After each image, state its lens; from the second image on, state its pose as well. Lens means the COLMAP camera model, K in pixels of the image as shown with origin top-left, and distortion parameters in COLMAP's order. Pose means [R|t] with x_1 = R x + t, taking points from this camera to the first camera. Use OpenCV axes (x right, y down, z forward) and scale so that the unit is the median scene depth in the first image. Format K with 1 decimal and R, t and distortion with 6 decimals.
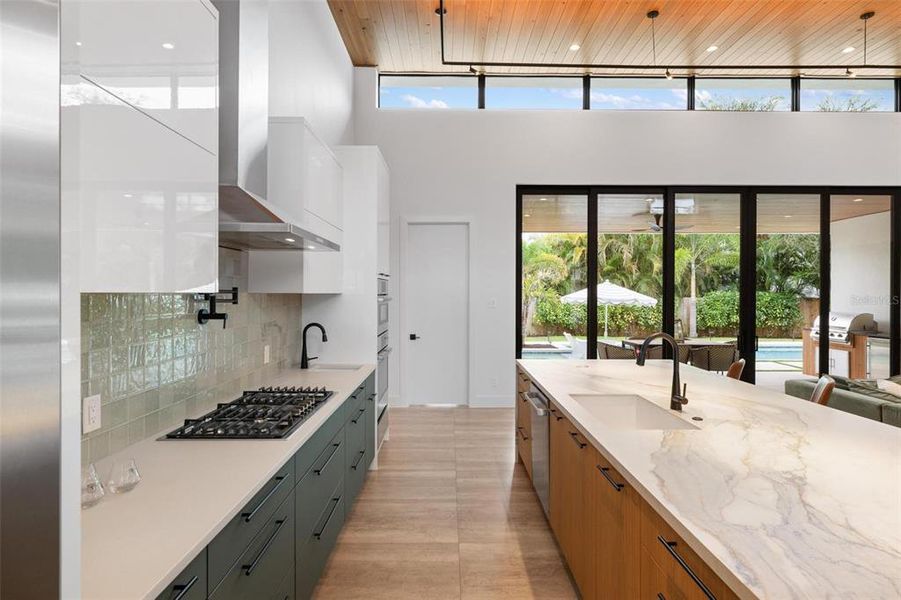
lens RADIAL K [[474.0, 0, 450.0], [0, 474.0, 296.7], [0, 0, 1]] dist [-0.005111, -0.000054]
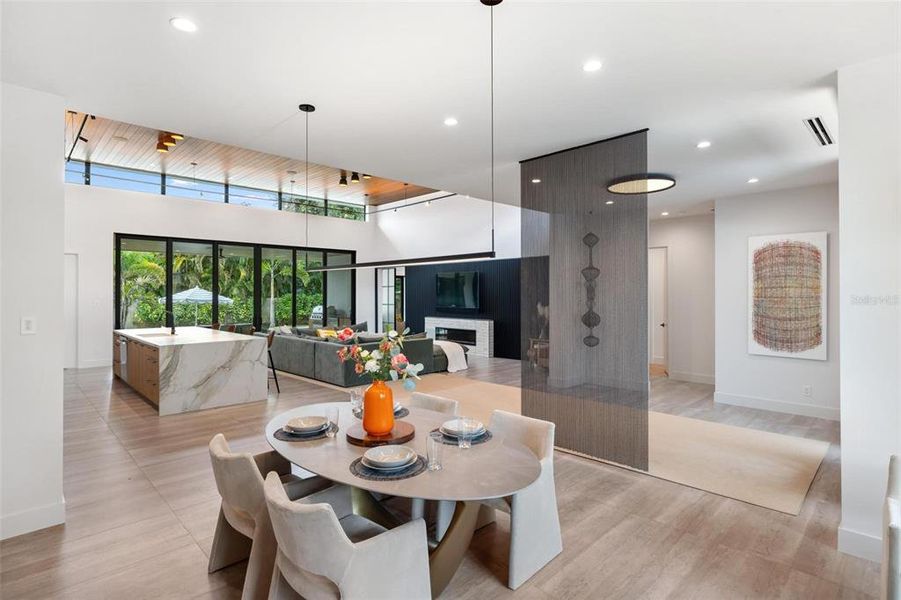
lens RADIAL K [[452.7, 0, 454.0], [0, 452.7, 289.8], [0, 0, 1]] dist [-0.004131, -0.000570]
pose [[0.711224, 0.005511, 0.702943, -0.142462], [0.005001, 0.999904, -0.012900, -0.008416], [-0.702947, 0.012690, 0.711129, -1.085440]]
